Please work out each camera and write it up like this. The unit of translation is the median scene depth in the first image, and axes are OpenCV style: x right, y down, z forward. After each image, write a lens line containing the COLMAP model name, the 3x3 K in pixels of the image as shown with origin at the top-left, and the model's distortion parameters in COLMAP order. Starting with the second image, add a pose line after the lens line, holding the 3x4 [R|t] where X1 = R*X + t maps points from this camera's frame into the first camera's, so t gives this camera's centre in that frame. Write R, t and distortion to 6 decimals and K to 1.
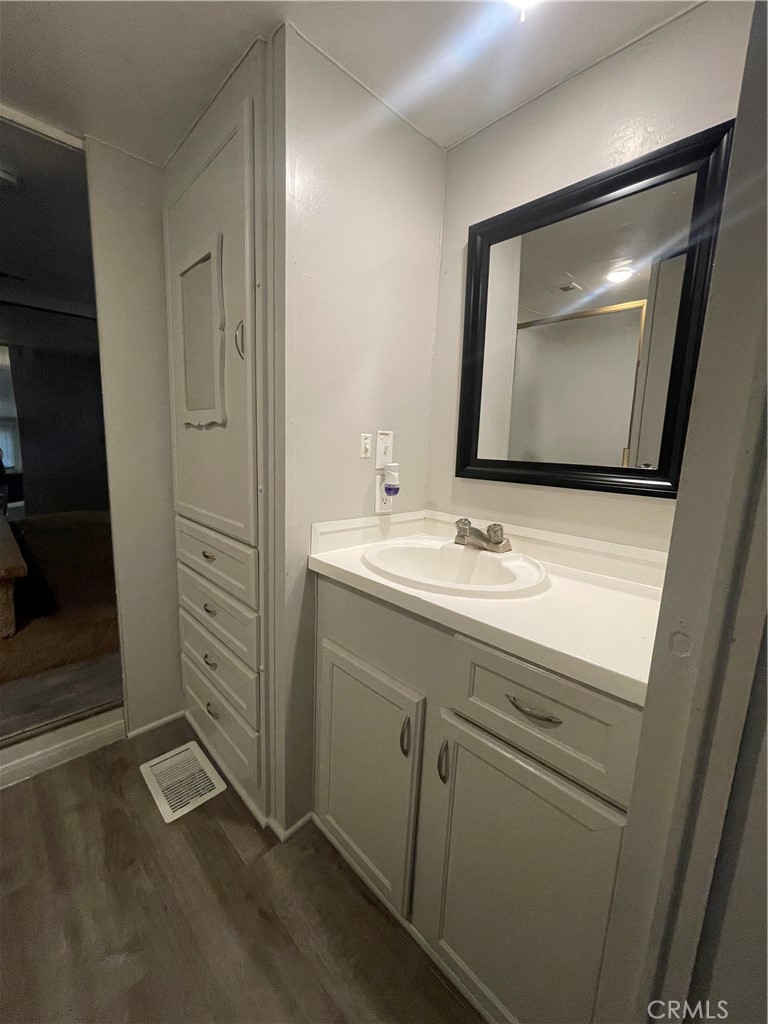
lens RADIAL K [[414.6, 0, 375.7], [0, 414.6, 505.9], [0, 0, 1]] dist [0.001264, 0.000300]
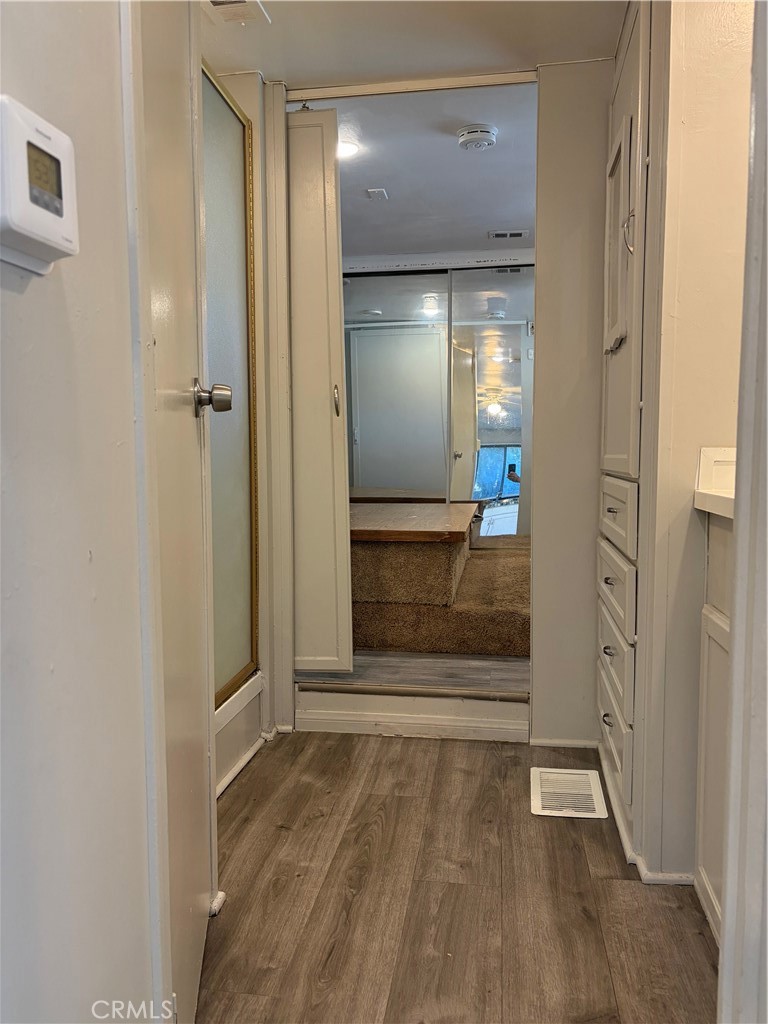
lens RADIAL K [[764.6, 0, 384.0], [0, 764.6, 512.0], [0, 0, 1]] dist [0.112342, -0.191934]
pose [[0.602305, 0.030160, -0.797696, 0.591915], [-0.105199, 0.993570, -0.041866, 0.264355], [0.791304, 0.109133, 0.601605, -0.275867]]
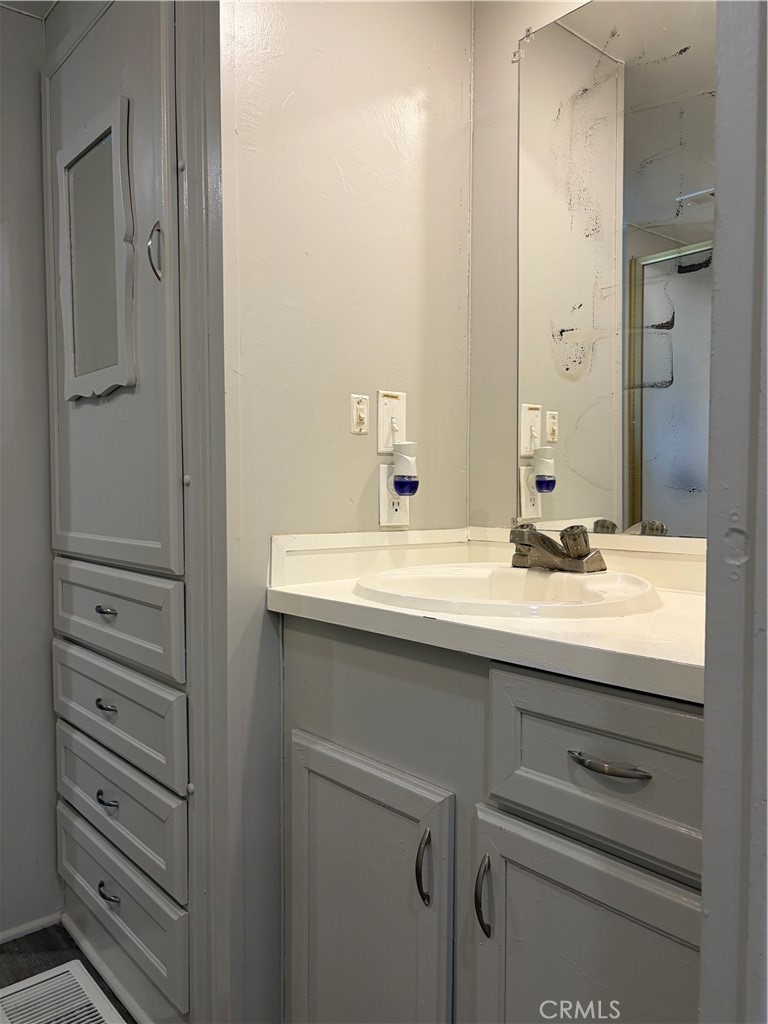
lens RADIAL K [[768.1, 0, 387.0], [0, 768.1, 509.4], [0, 0, 1]] dist [0.075503, -0.086509]
pose [[0.998026, -0.037040, -0.050719, 0.071679], [0.030579, 0.991972, -0.122704, 0.142509], [0.054856, 0.120911, 0.991147, -0.119985]]
